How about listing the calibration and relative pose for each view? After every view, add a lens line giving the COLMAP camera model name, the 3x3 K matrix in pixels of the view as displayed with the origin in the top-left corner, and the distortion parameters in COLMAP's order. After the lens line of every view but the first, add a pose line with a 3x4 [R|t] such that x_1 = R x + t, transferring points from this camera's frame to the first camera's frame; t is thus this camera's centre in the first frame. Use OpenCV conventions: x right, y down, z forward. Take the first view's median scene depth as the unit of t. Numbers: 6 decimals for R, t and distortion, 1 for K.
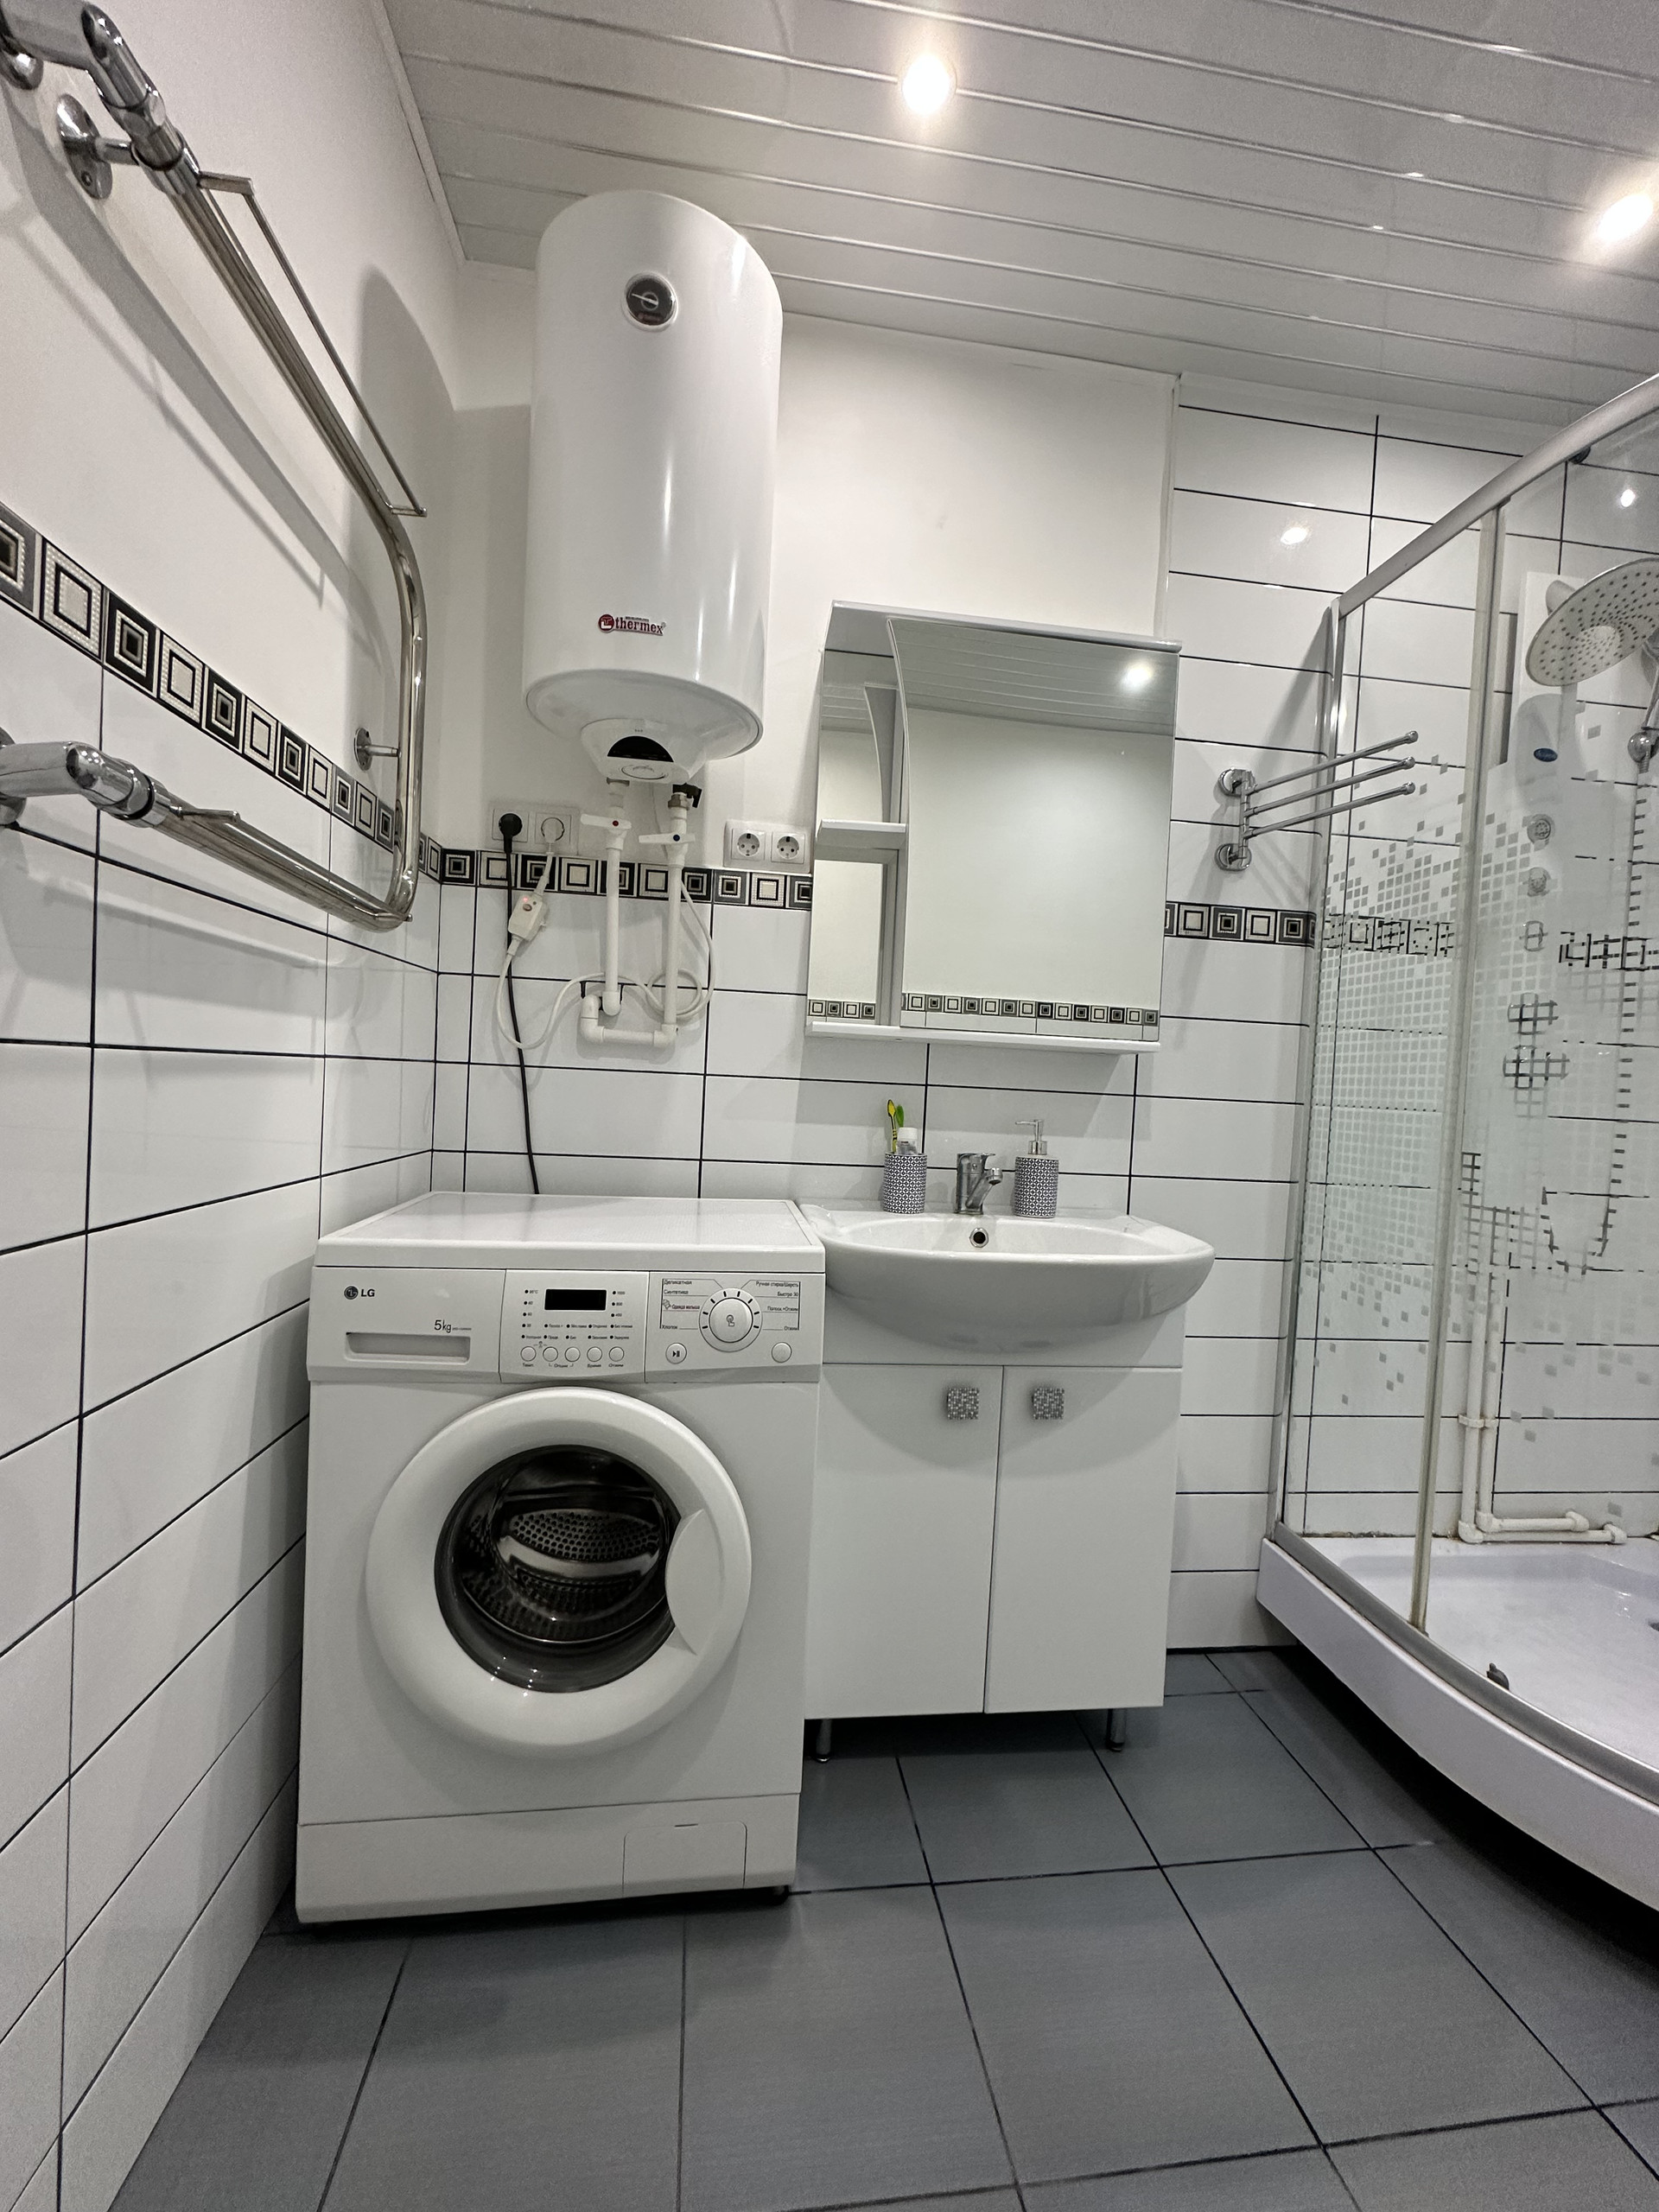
lens RADIAL K [[883.3, 0, 821.3], [0, 883.3, 1109.8], [0, 0, 1]] dist [-0.003366, 0.000466]
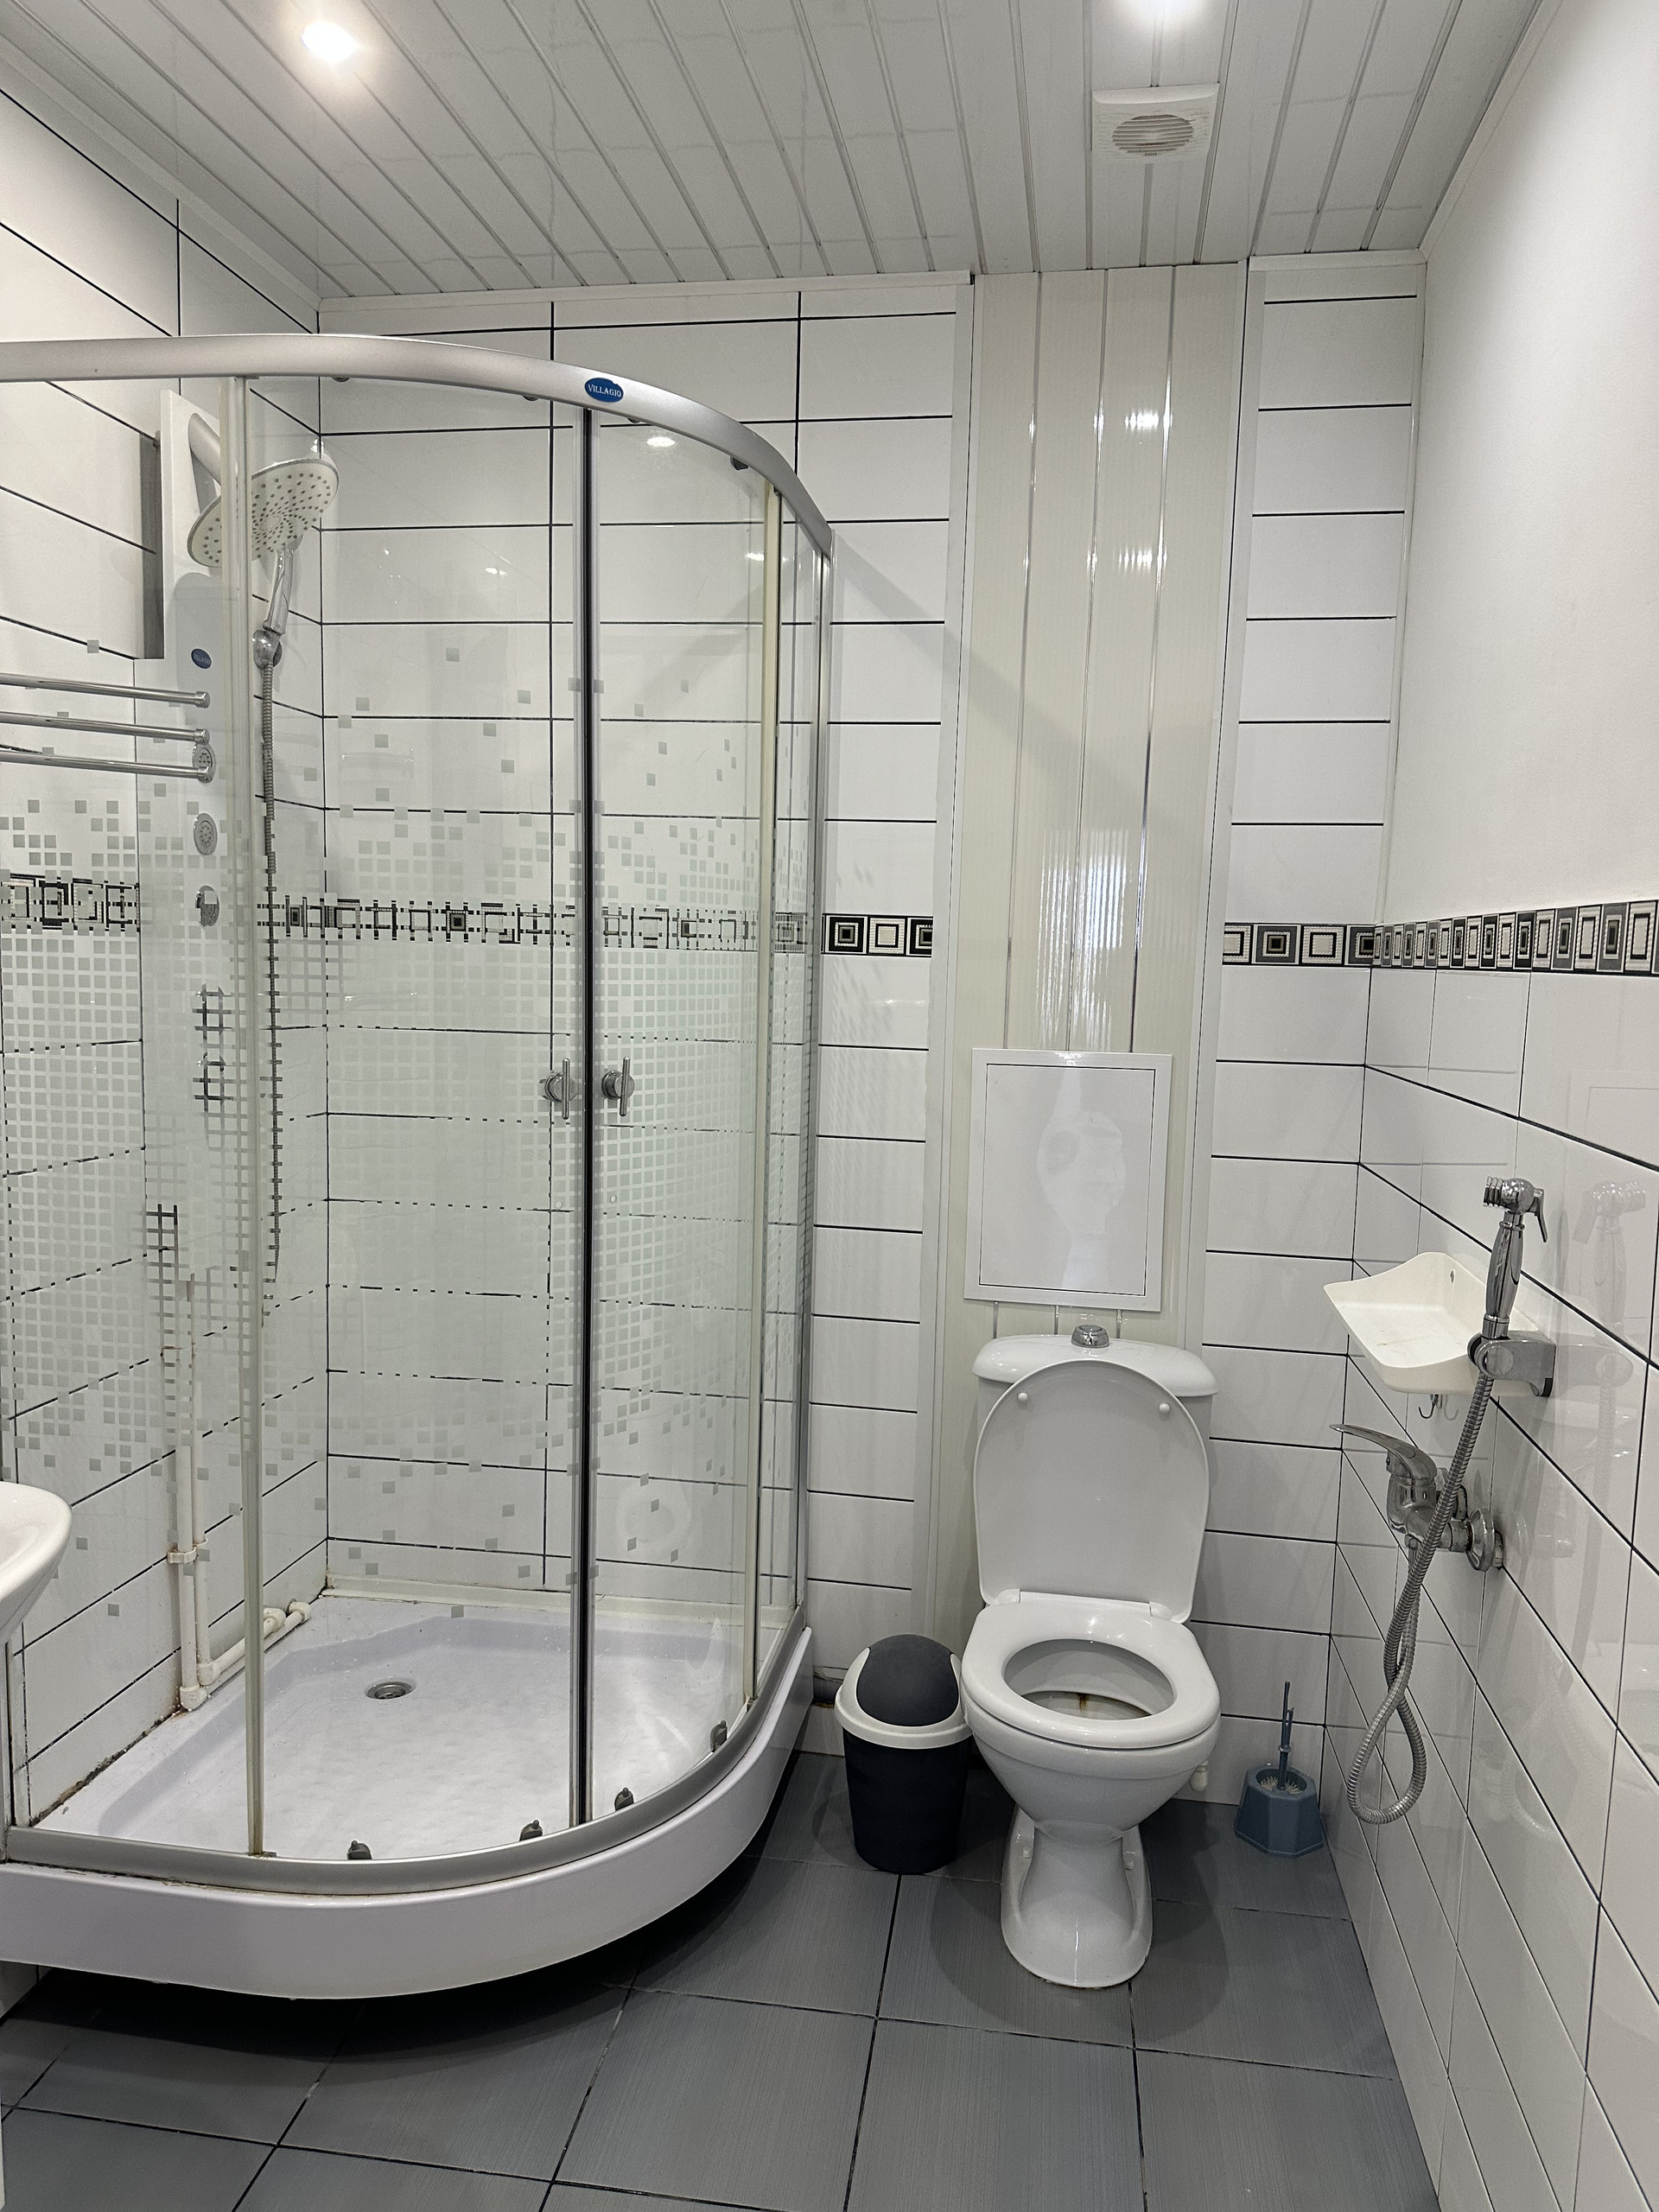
lens RADIAL K [[1562.5, 0, 836.8], [0, 1562.5, 1137.4], [0, 0, 1]] dist [0.047183, -0.056121]
pose [[0.274419, -0.153142, 0.949337, -0.378829], [0.016924, 0.987854, 0.154463, -0.225705], [-0.961461, -0.026321, 0.273678, 0.135654]]
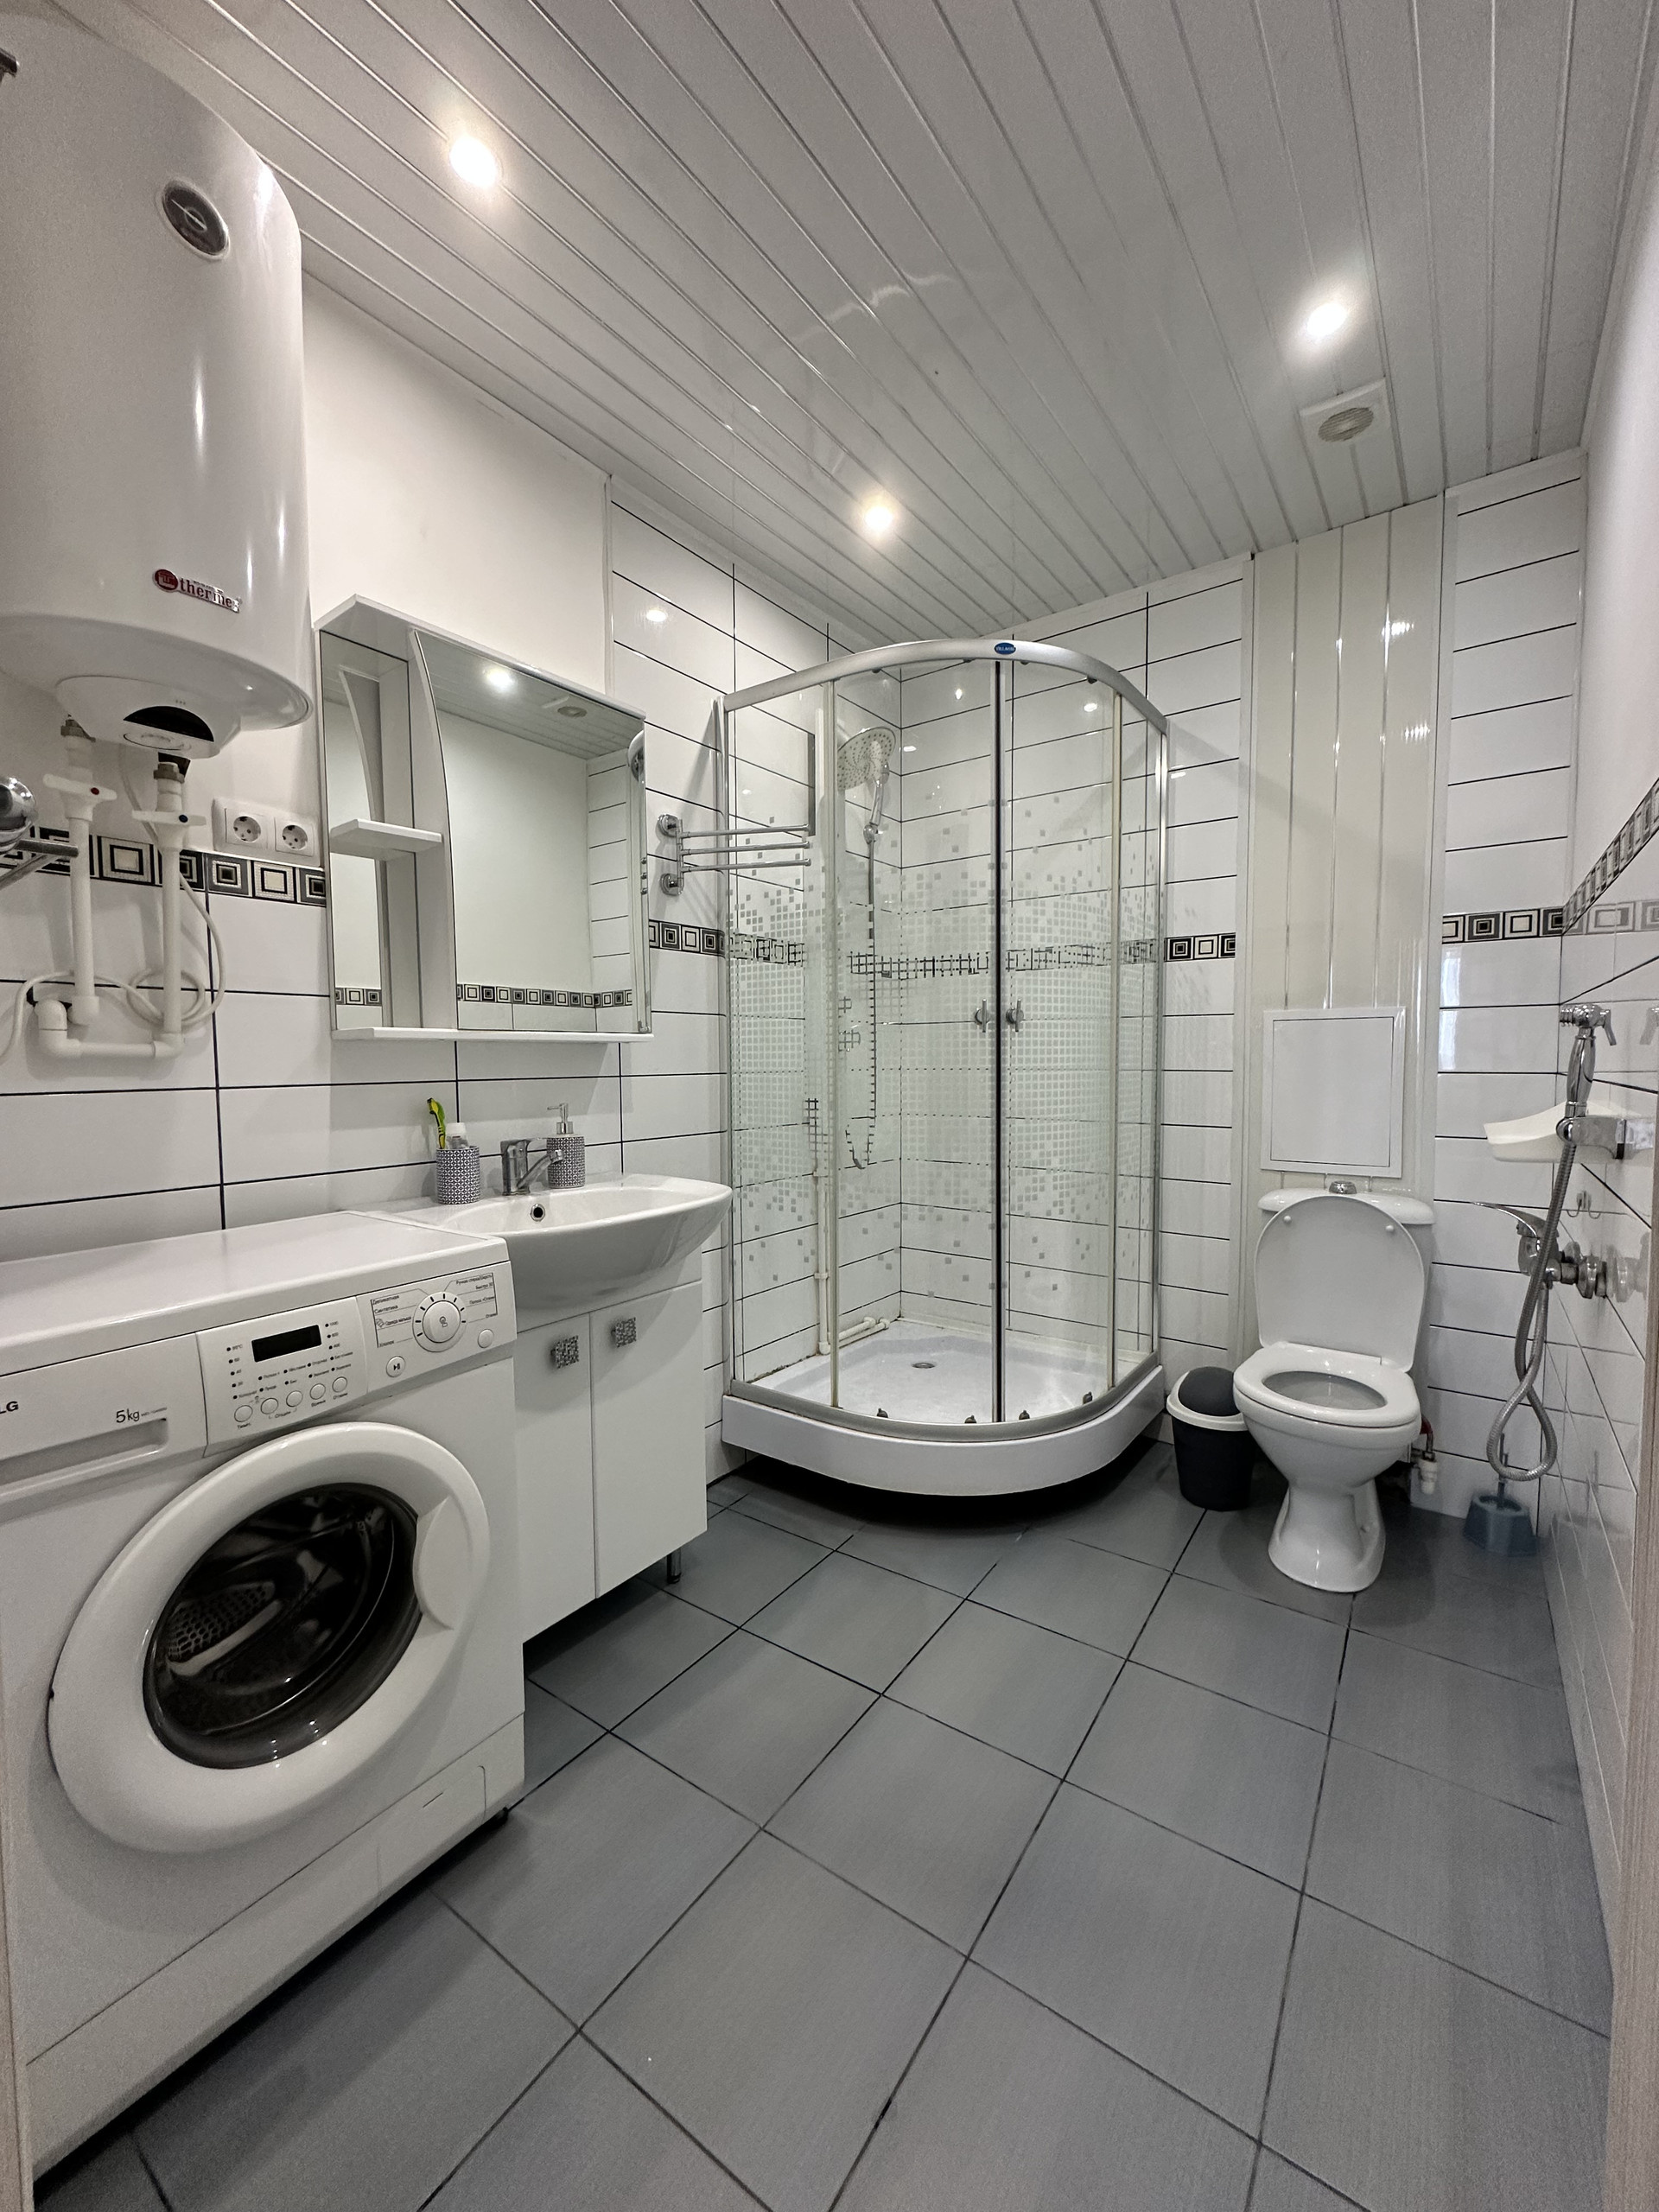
lens RADIAL K [[883.3, 0, 835.6], [0, 883.3, 1114.6], [0, 0, 1]] dist [-0.003366, 0.000466]
pose [[0.678088, -0.102533, 0.727794, -0.376503], [0.065063, 0.994708, 0.079516, -0.045836], [-0.732095, -0.006566, 0.681171, -0.053136]]
